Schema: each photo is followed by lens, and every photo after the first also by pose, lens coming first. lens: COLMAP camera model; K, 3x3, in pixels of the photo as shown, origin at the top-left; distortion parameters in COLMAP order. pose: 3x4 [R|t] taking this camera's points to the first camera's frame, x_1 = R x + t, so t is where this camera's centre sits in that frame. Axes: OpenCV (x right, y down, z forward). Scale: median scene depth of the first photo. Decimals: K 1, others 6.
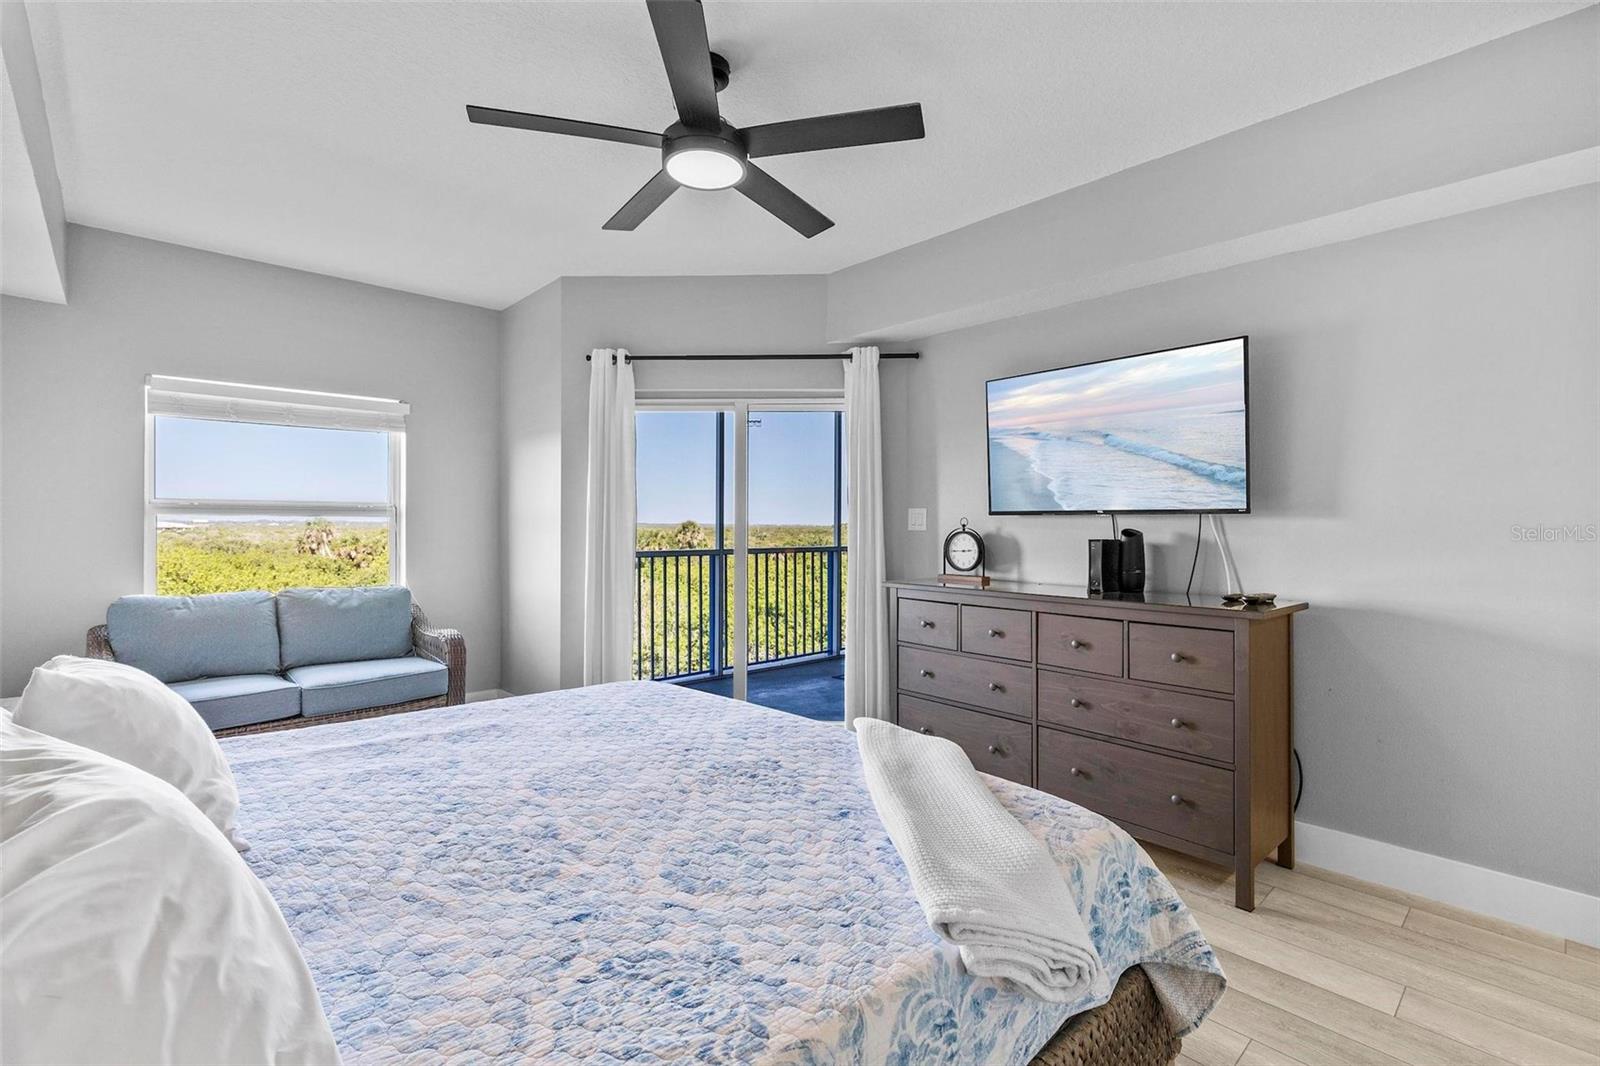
lens RADIAL K [[722.2, 0, 799.8], [0, 722.2, 526.3], [0, 0, 1]] dist [0.008104, -0.001995]
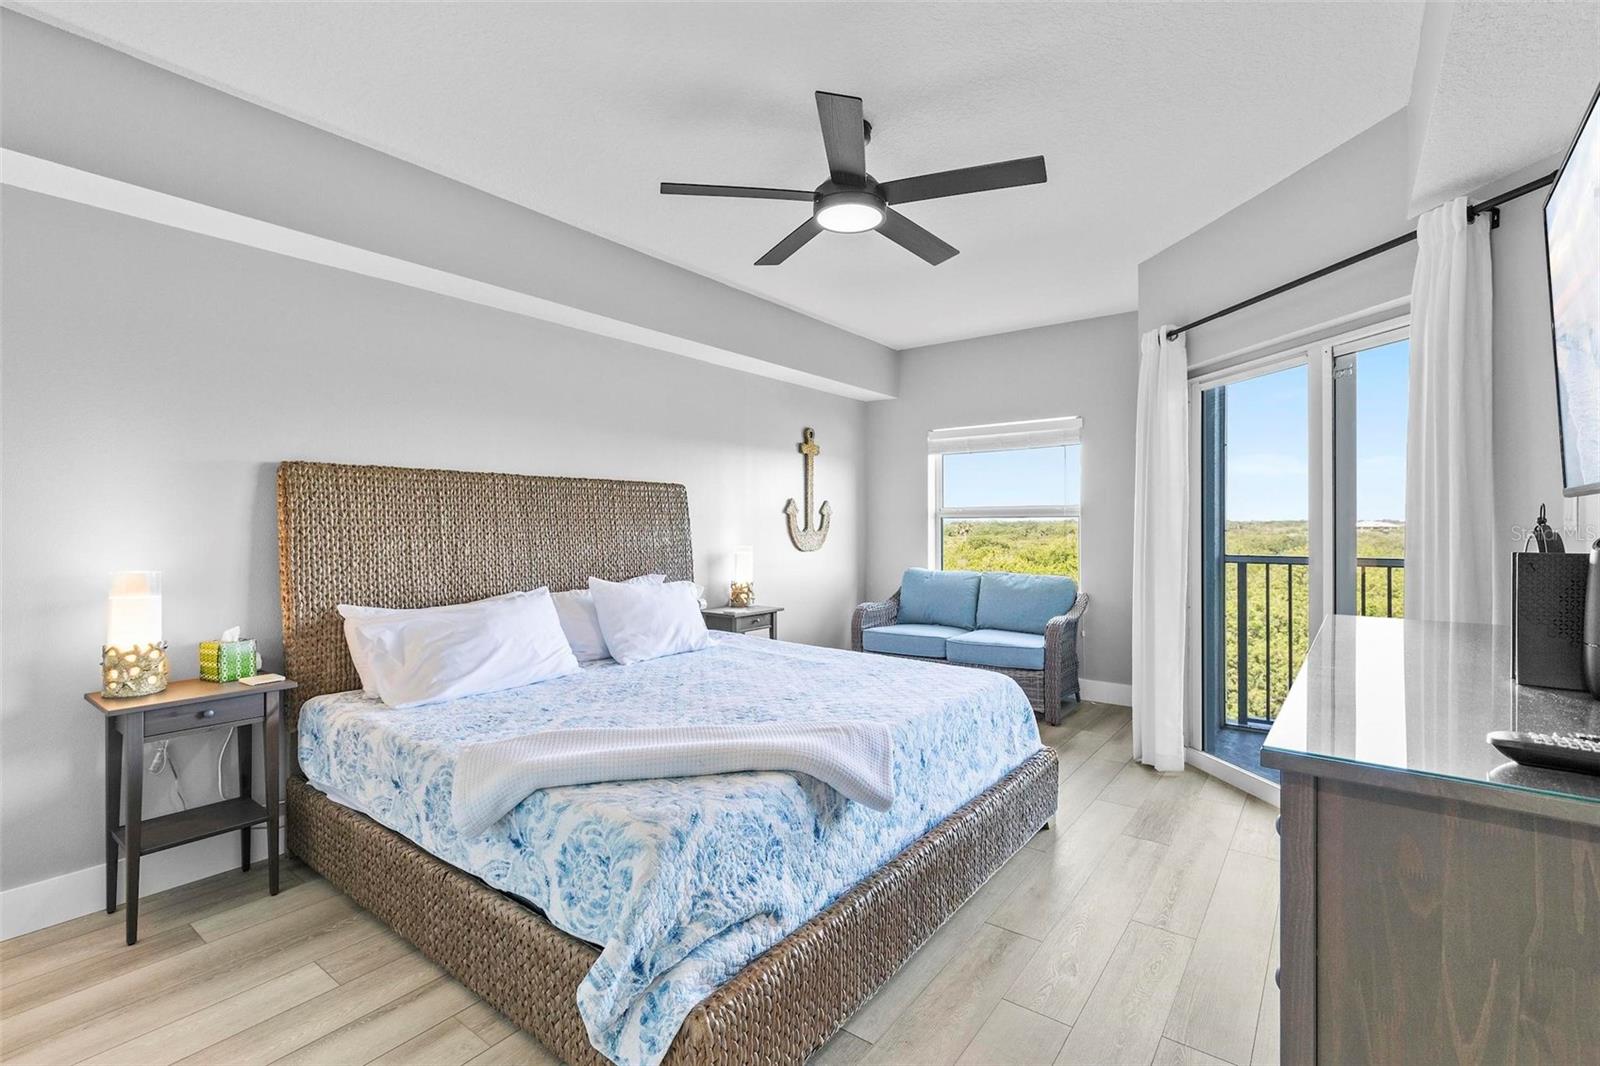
lens RADIAL K [[722.2, 0, 801.0], [0, 722.2, 531.6], [0, 0, 1]] dist [0.008104, -0.001995]
pose [[0.171336, 0.006267, -0.985193, 0.590183], [0.001159, 0.999978, 0.006563, 0.001897], [0.985212, -0.002266, 0.171325, 0.426964]]
